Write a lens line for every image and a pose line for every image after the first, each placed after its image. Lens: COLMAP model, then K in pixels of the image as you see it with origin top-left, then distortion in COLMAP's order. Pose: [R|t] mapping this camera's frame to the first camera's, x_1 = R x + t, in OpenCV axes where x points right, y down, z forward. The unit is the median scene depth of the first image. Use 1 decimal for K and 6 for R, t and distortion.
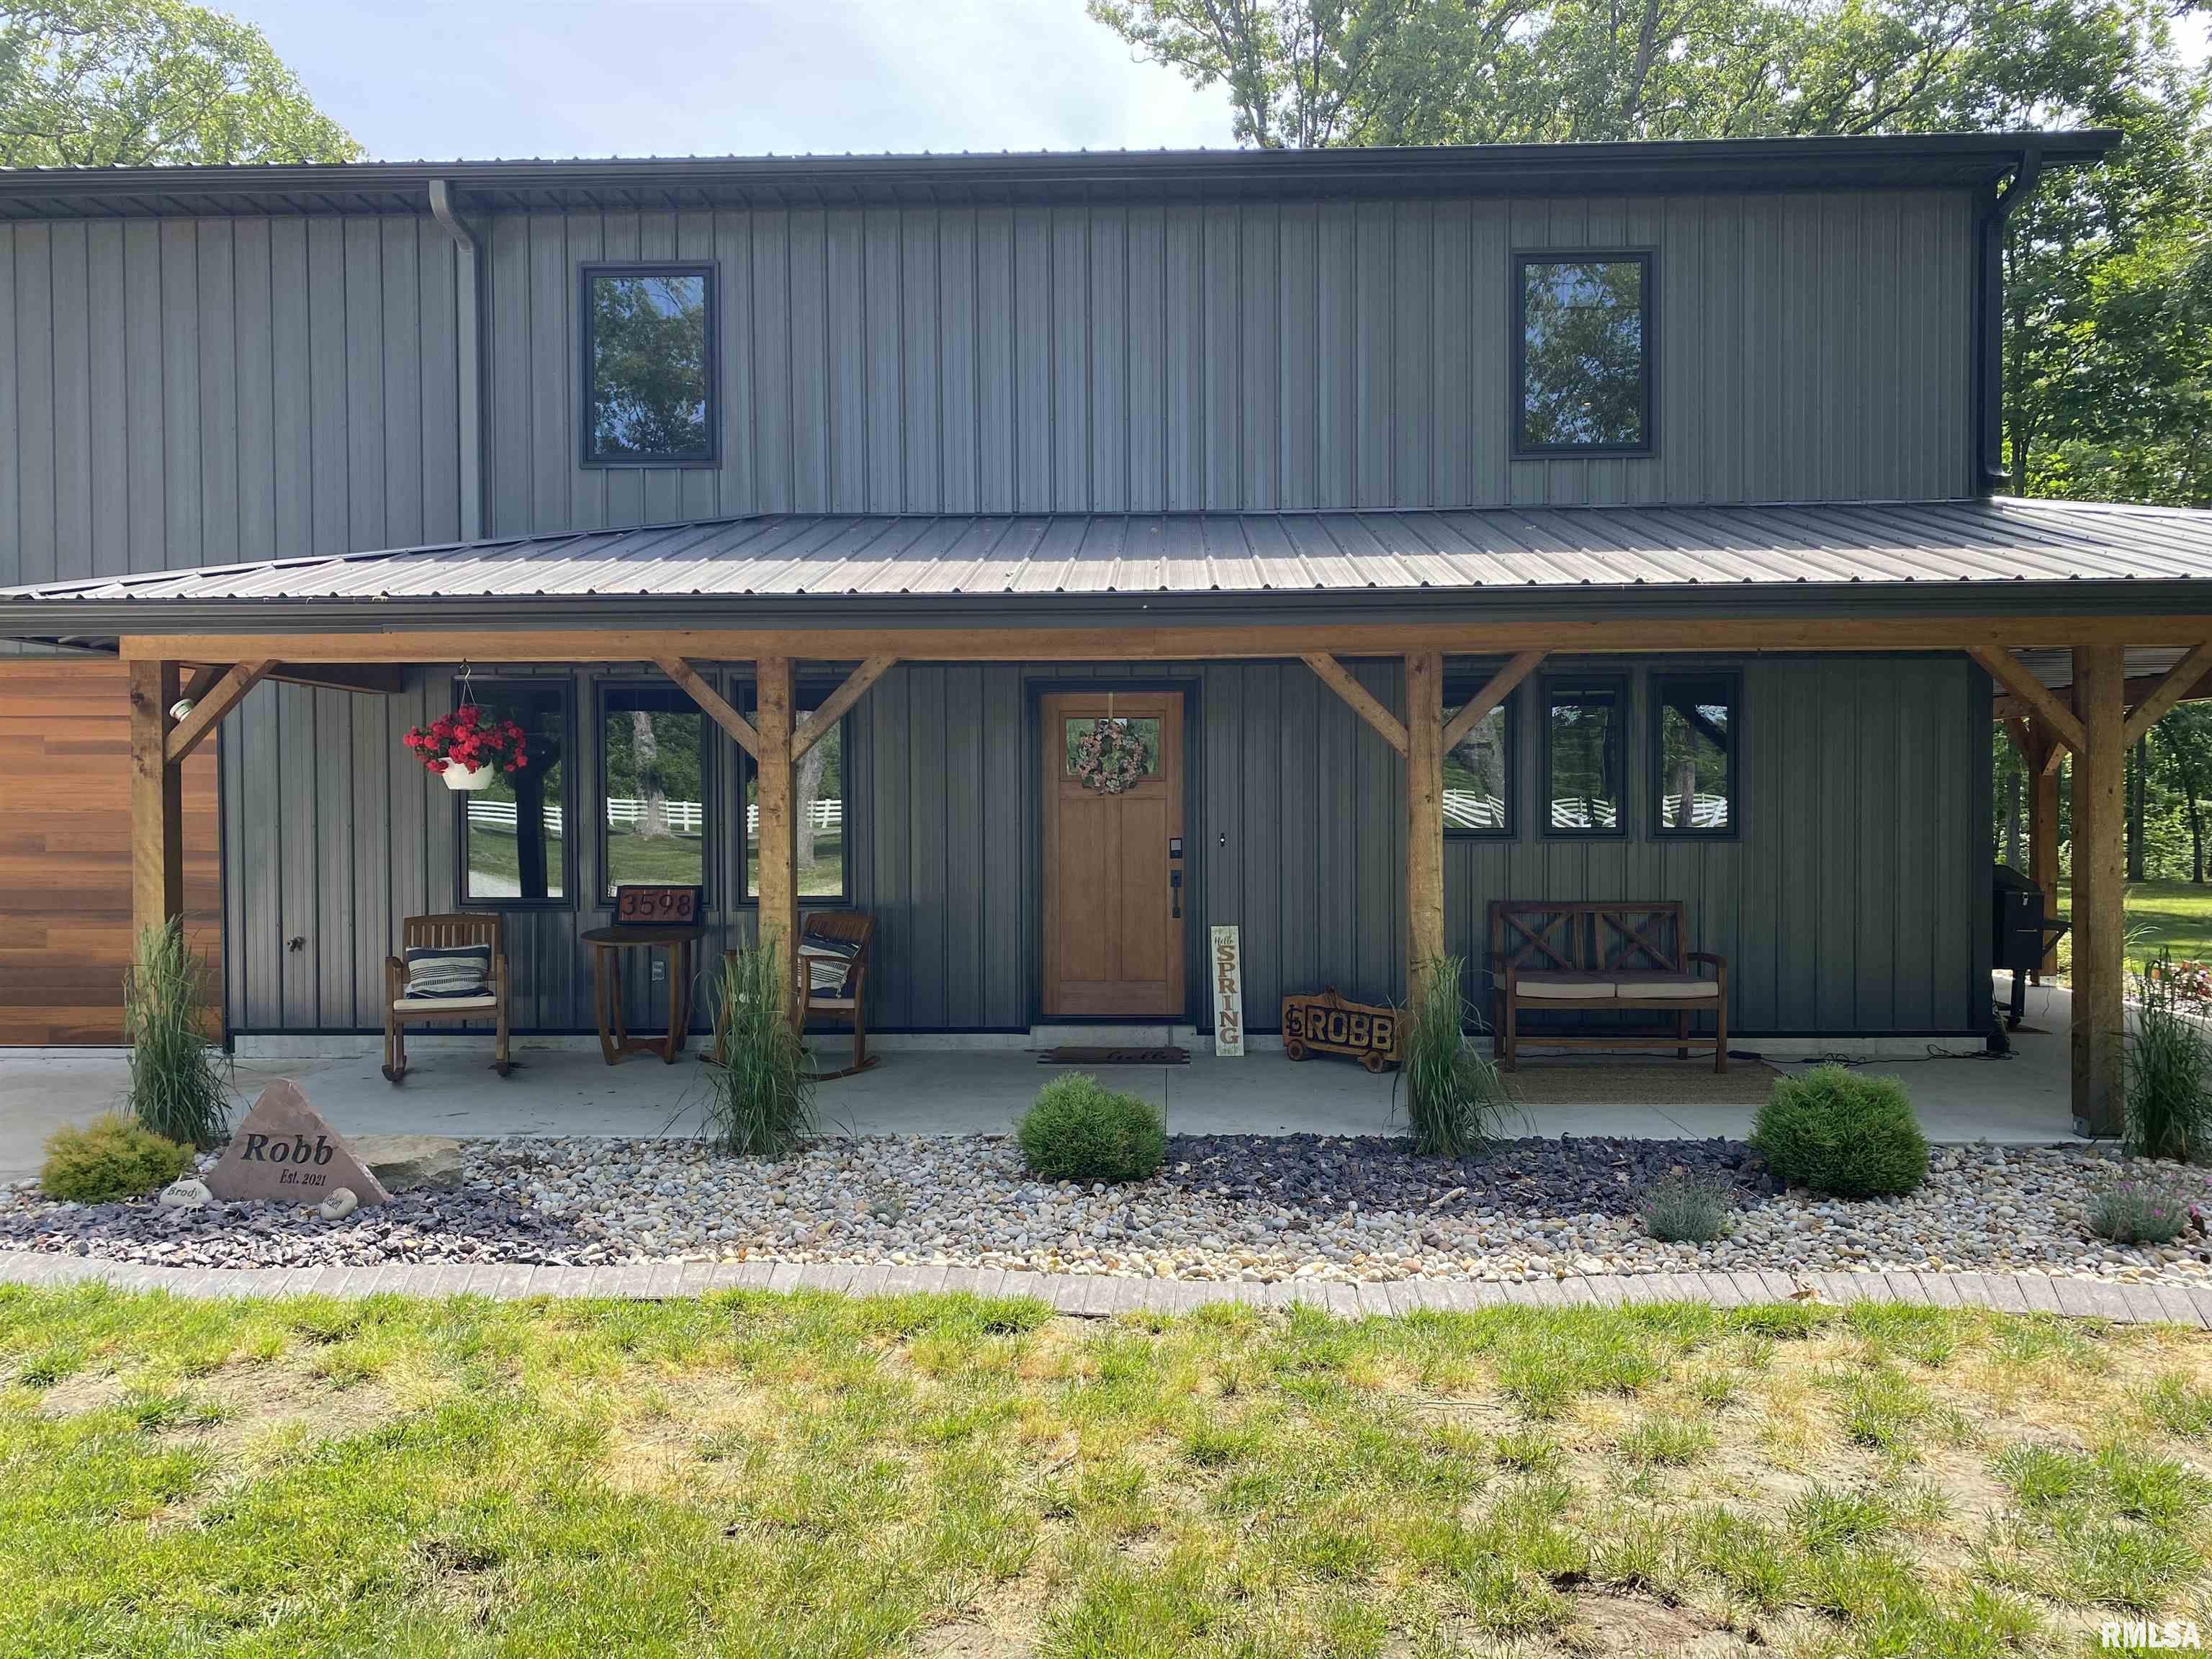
lens RADIAL K [[1694.7, 0, 1080.6], [0, 1694.7, 805.9], [0, 0, 1]] dist [-0.000591, -0.008227]
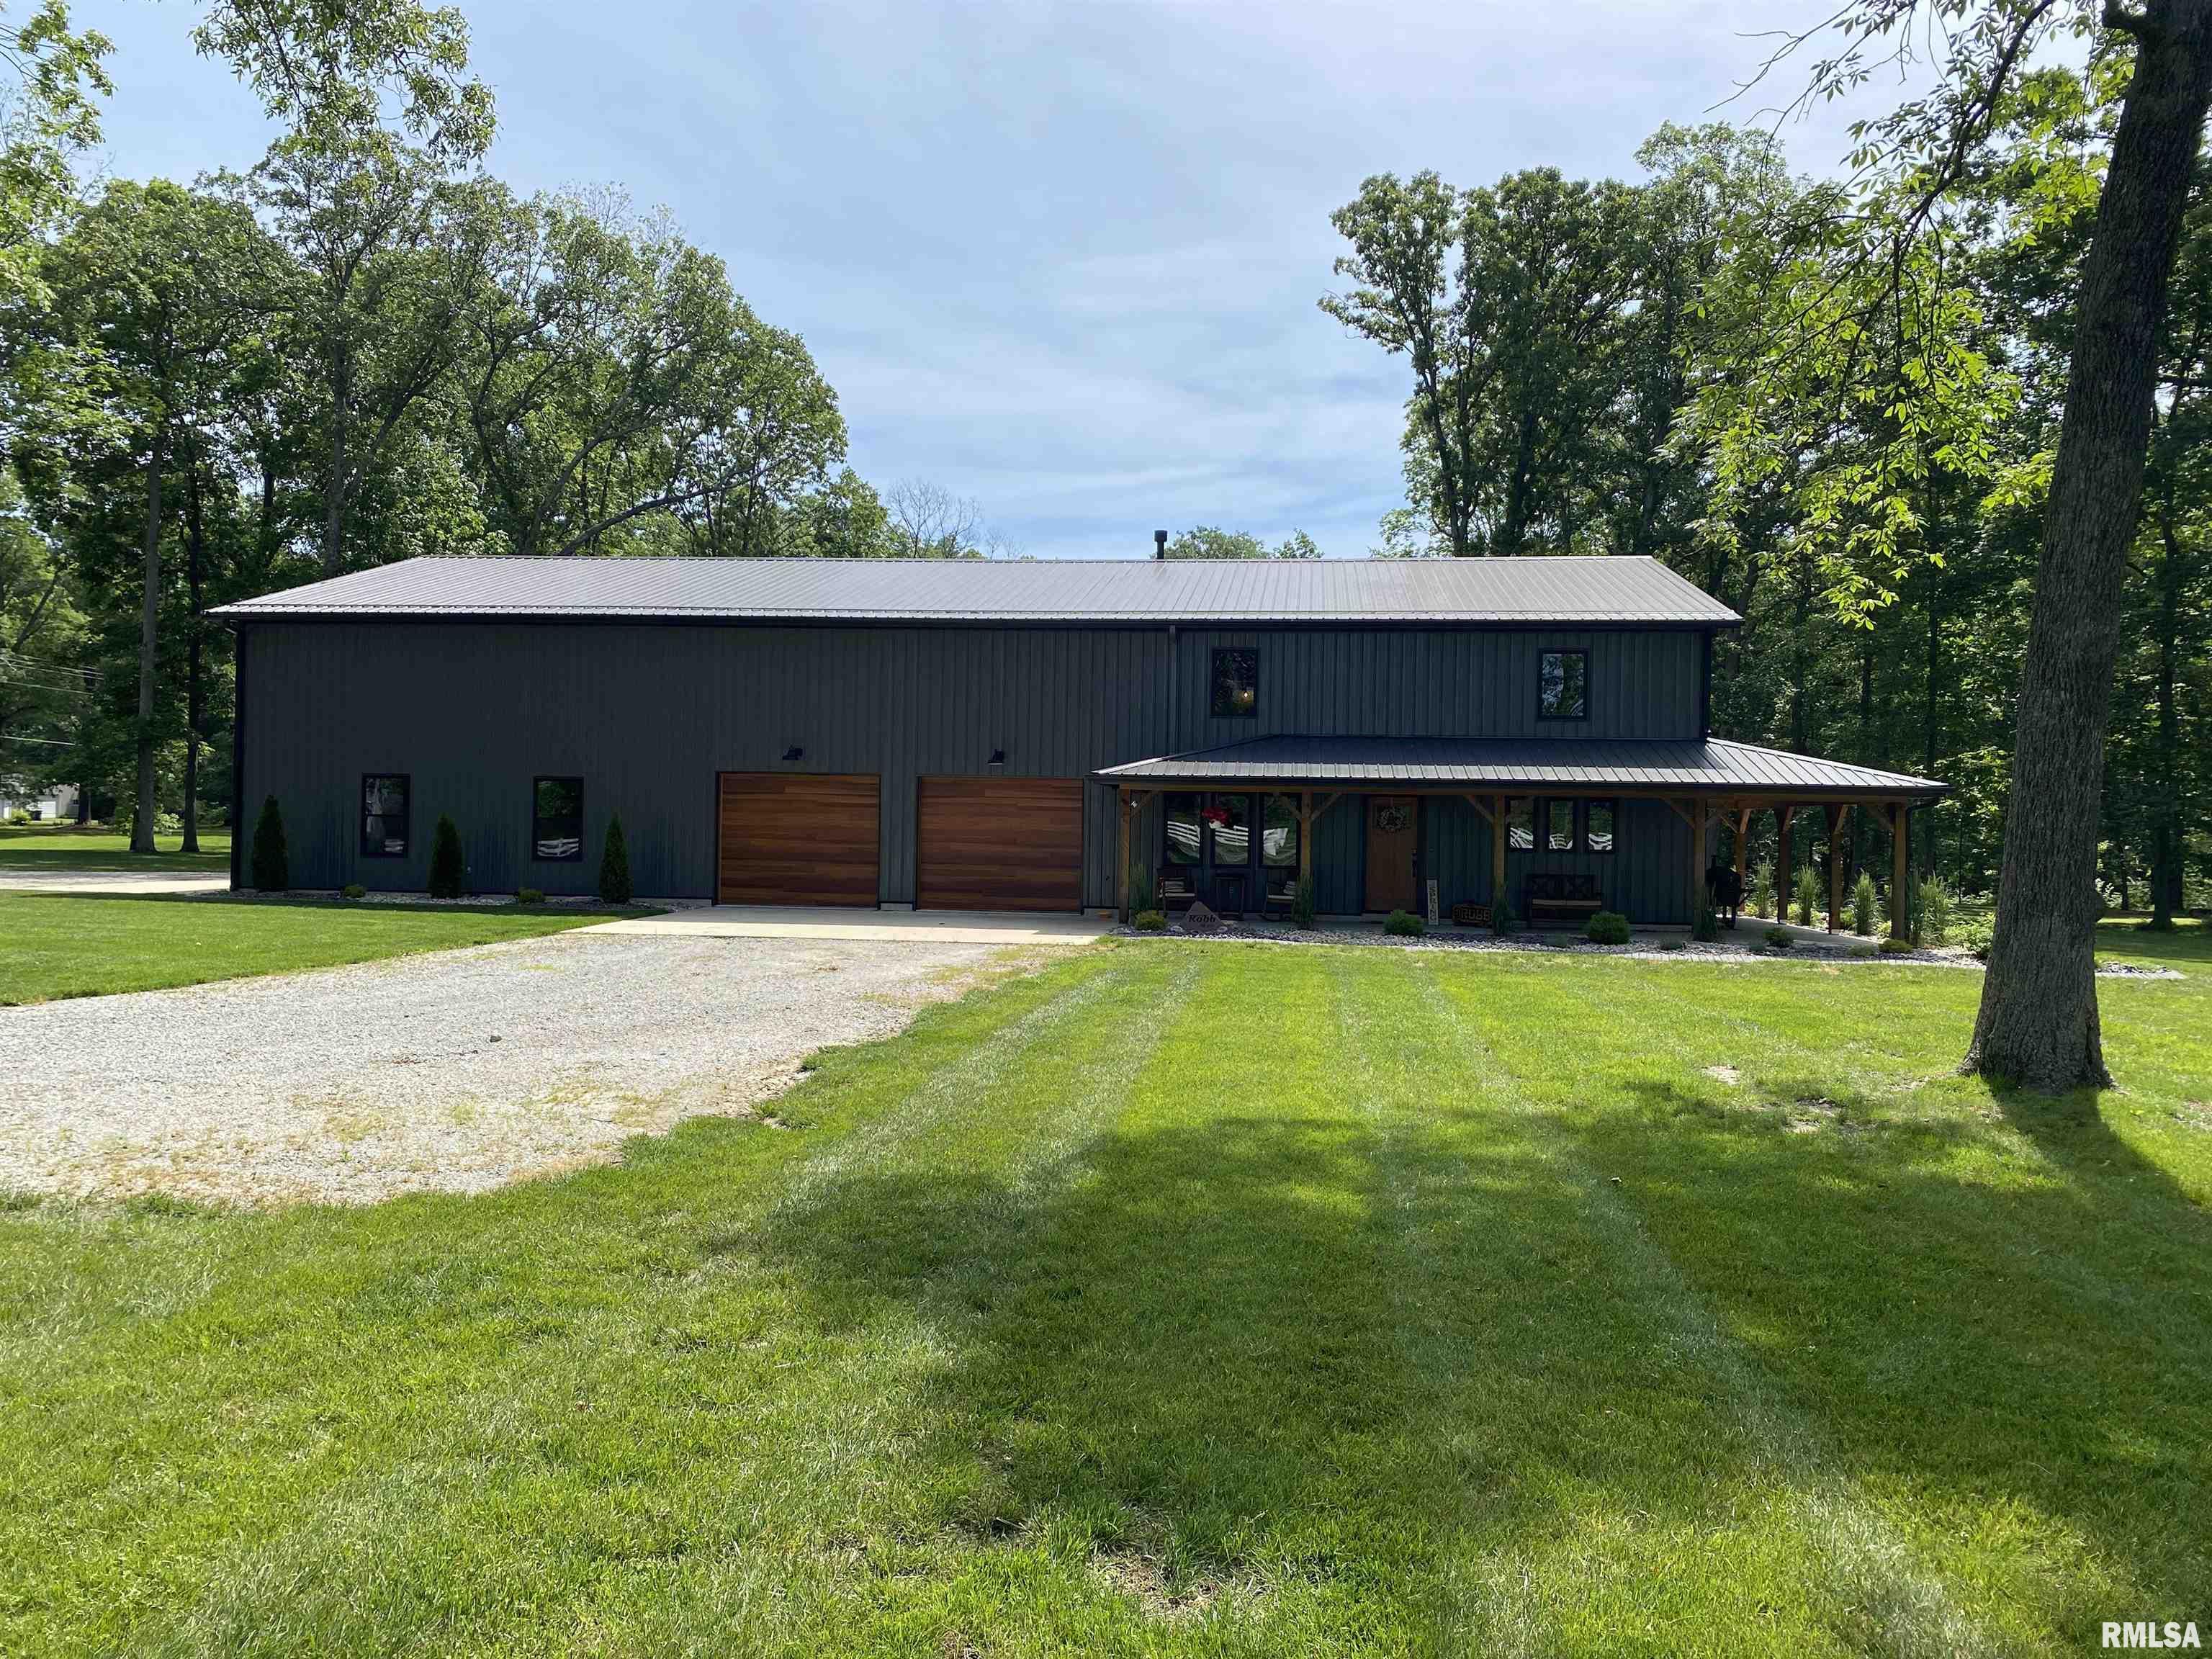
lens RADIAL K [[1627.8, 0, 1110.6], [0, 1627.8, 868.9], [0, 0, 1]] dist [0.009030, 0.000464]
pose [[0.997496, 0.019959, -0.067841, -0.269867], [-0.018418, 0.999560, 0.023268, -0.002123], [0.068276, -0.021961, 0.997425, -1.772863]]
